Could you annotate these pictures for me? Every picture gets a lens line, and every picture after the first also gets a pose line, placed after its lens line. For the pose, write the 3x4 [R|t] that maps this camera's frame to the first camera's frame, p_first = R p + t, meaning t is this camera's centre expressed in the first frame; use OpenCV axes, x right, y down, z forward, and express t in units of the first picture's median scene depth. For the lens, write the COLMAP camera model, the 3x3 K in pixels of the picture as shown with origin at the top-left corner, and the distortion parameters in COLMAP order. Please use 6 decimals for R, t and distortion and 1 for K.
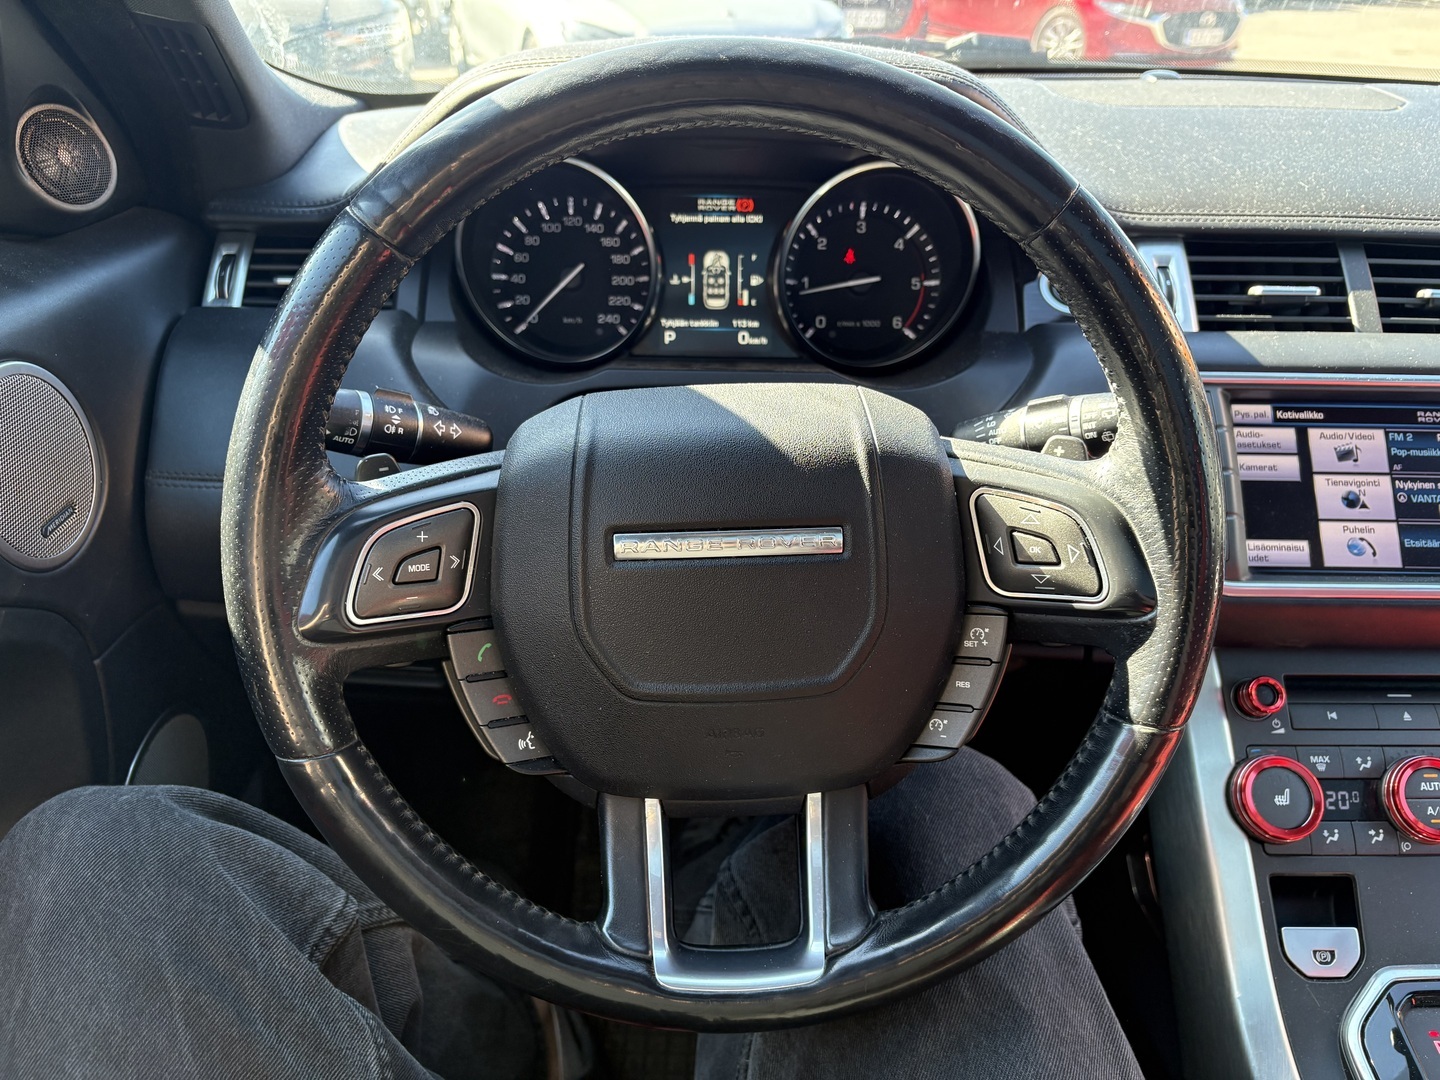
lens RADIAL K [[1113.6, 0, 720.0], [0, 1113.6, 540.0], [0, 0, 1]] dist [0.079175, -0.124586]
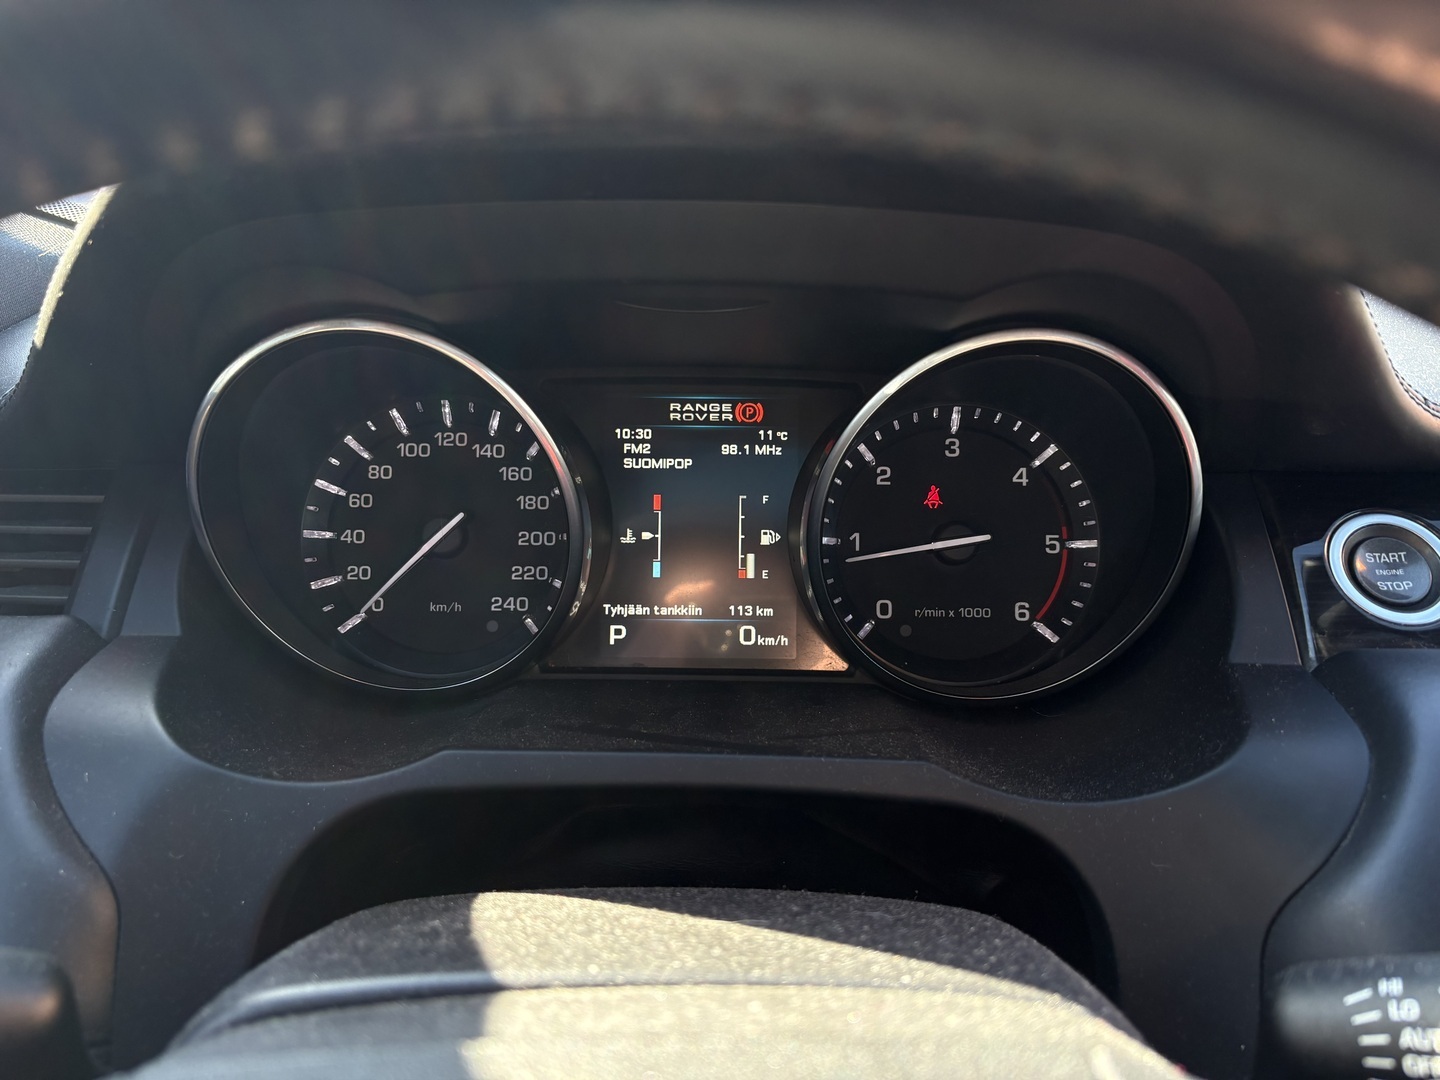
lens RADIAL K [[1113.6, 0, 720.0], [0, 1113.6, 540.0], [0, 0, 1]] dist [0.079175, -0.124586]
pose [[0.999490, -0.000637, -0.031926, 0.025734], [-0.004772, 0.985595, -0.169058, -0.135541], [0.031574, 0.169124, 0.985089, 0.441651]]
